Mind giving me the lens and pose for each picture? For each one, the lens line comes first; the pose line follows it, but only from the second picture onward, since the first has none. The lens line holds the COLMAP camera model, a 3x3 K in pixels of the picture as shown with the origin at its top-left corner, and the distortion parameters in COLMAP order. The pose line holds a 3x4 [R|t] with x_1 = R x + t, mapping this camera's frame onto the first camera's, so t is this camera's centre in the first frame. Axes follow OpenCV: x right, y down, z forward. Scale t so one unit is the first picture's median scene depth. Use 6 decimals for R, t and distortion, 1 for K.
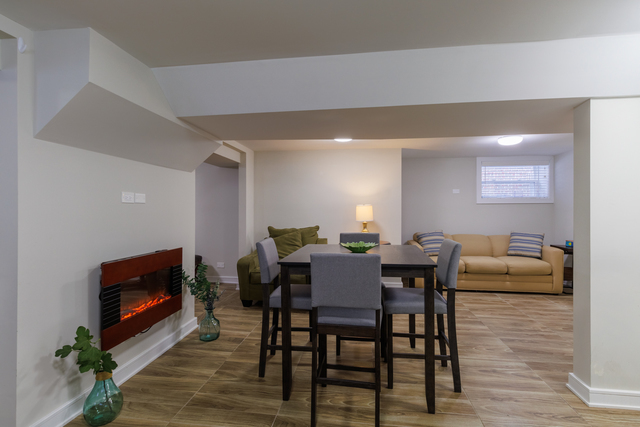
lens RADIAL K [[297.5, 0, 320.3], [0, 297.5, 212.0], [0, 0, 1]] dist [0.002470, -0.000129]
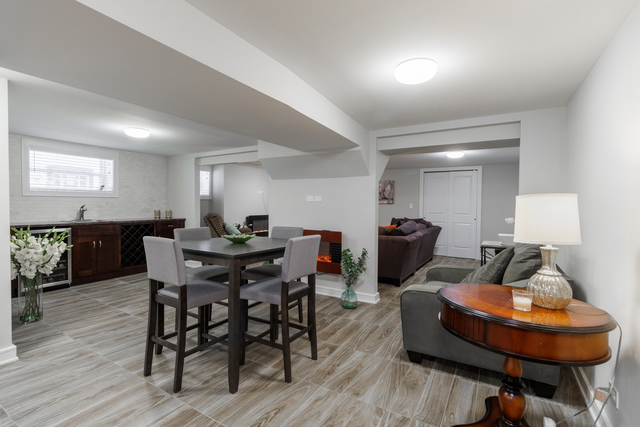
lens RADIAL K [[297.5, 0, 320.1], [0, 297.5, 211.9], [0, 0, 1]] dist [0.002470, -0.000129]
pose [[-0.382783, 0.008292, -0.923801, 1.058657], [-0.011630, 0.999837, 0.013793, 0.008508], [0.923765, 0.016024, -0.382624, 1.733622]]
